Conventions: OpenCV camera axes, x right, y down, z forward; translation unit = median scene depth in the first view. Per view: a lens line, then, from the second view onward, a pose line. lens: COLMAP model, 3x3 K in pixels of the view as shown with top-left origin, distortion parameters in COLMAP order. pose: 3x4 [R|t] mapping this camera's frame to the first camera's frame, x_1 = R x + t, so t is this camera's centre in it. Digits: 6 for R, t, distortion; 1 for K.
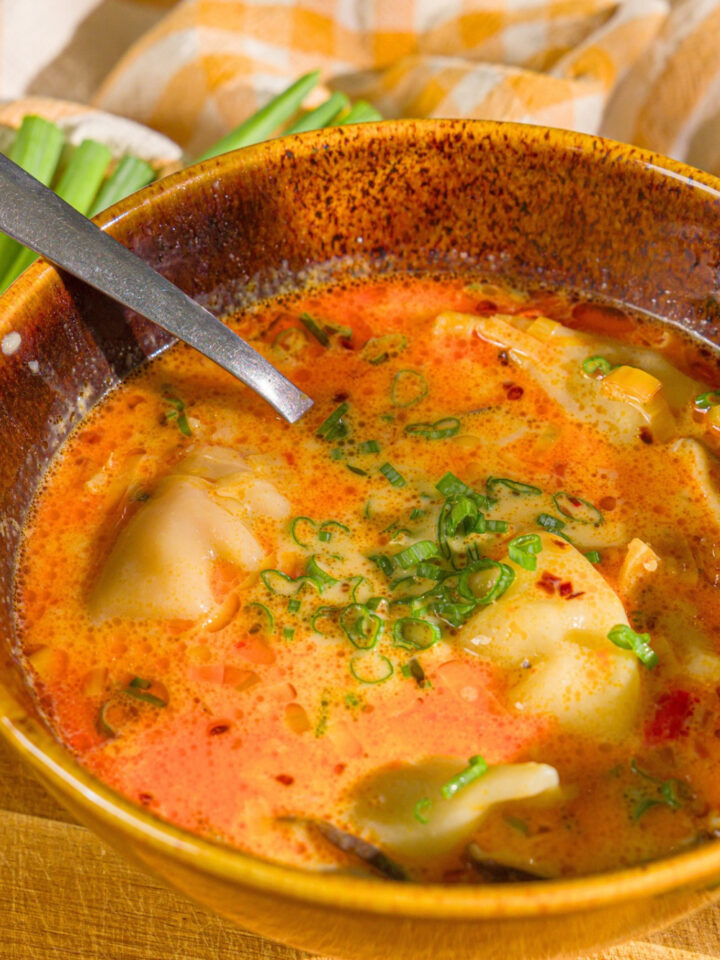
lens RADIAL K [[2616.0, 0, 358.5], [0, 2616.0, 479.3], [0, 0, 1]] dist [0.038173, 0.000000]
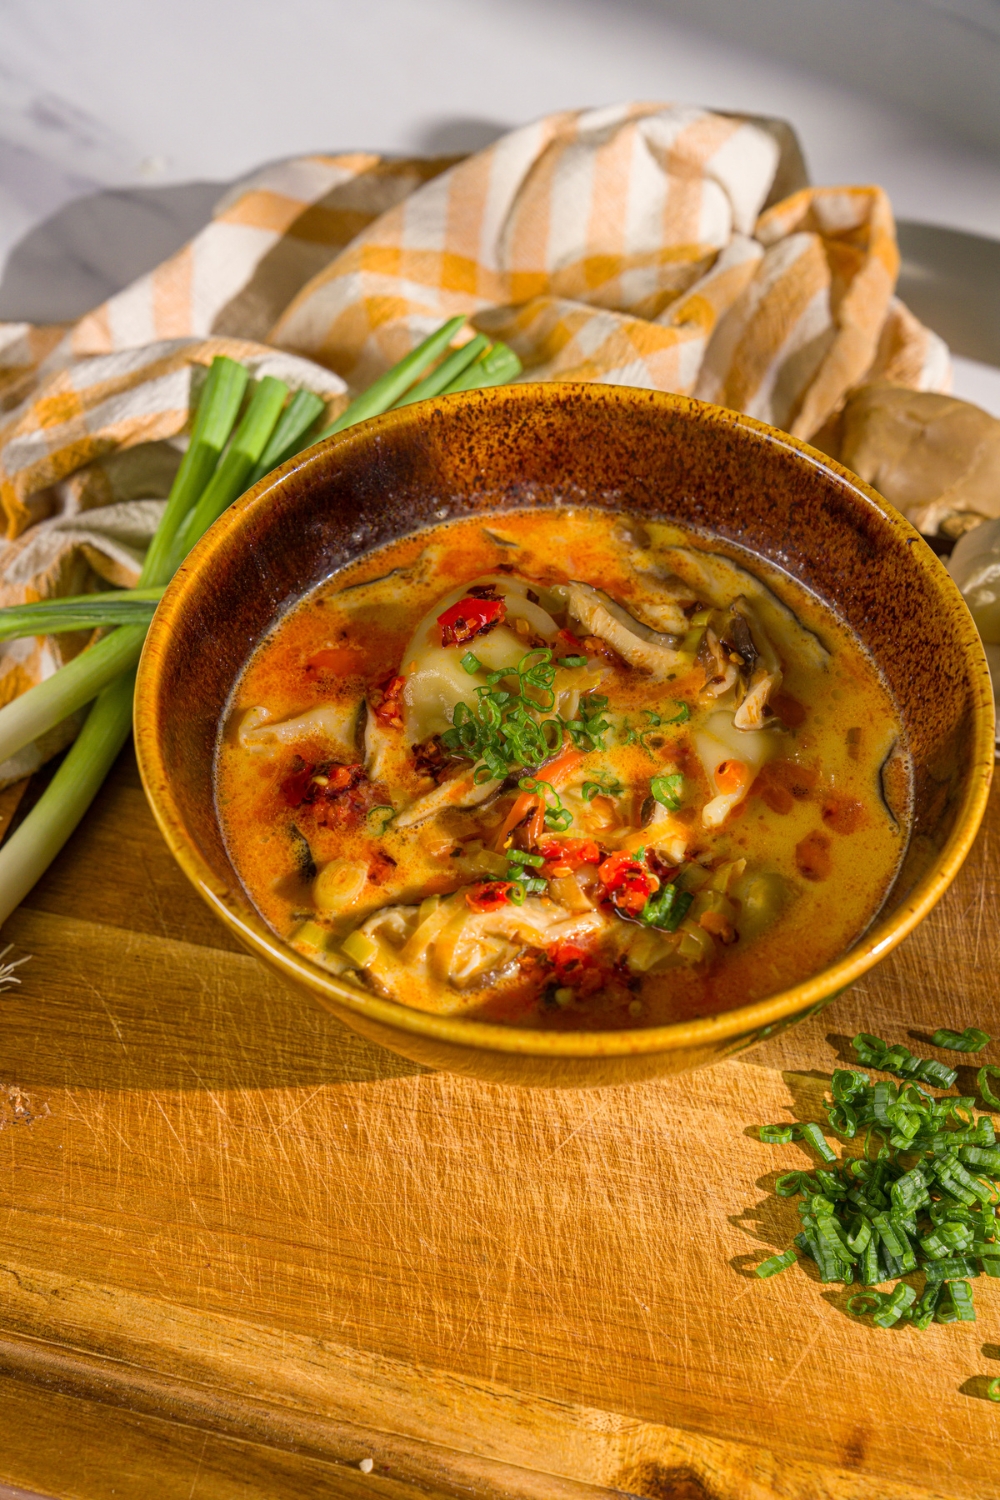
lens RADIAL K [[2415.2, 0, 496.8], [0, 2415.2, 745.9], [0, 0, 1]] dist [0.061315, 0.000000]
pose [[0.999988, 0.003916, -0.002871, 0.004363], [-0.003678, 0.996893, 0.078678, -0.057795], [0.003170, -0.078666, 0.996896, -0.123922]]
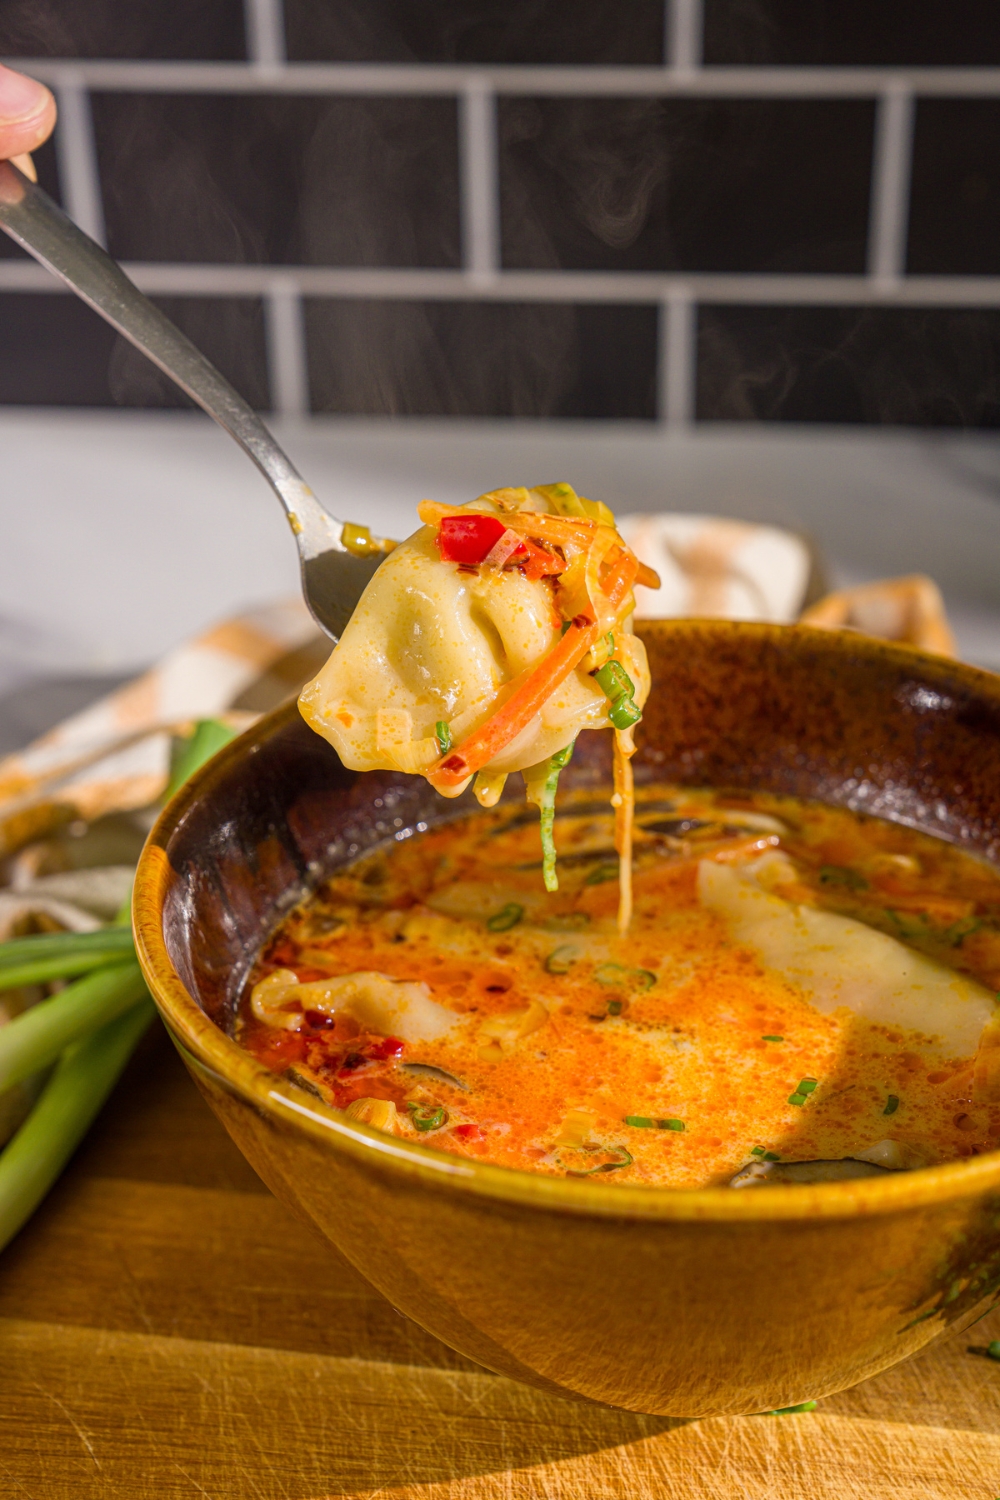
lens RADIAL K [[2415.2, 0, 506.8], [0, 2415.2, 758.6], [0, 0, 1]] dist [0.061315, 0.000000]
pose [[0.997500, -0.033563, 0.062184, -0.076699], [0.052416, 0.941618, -0.332579, 0.223766], [-0.047391, 0.335007, 0.941023, 0.133556]]
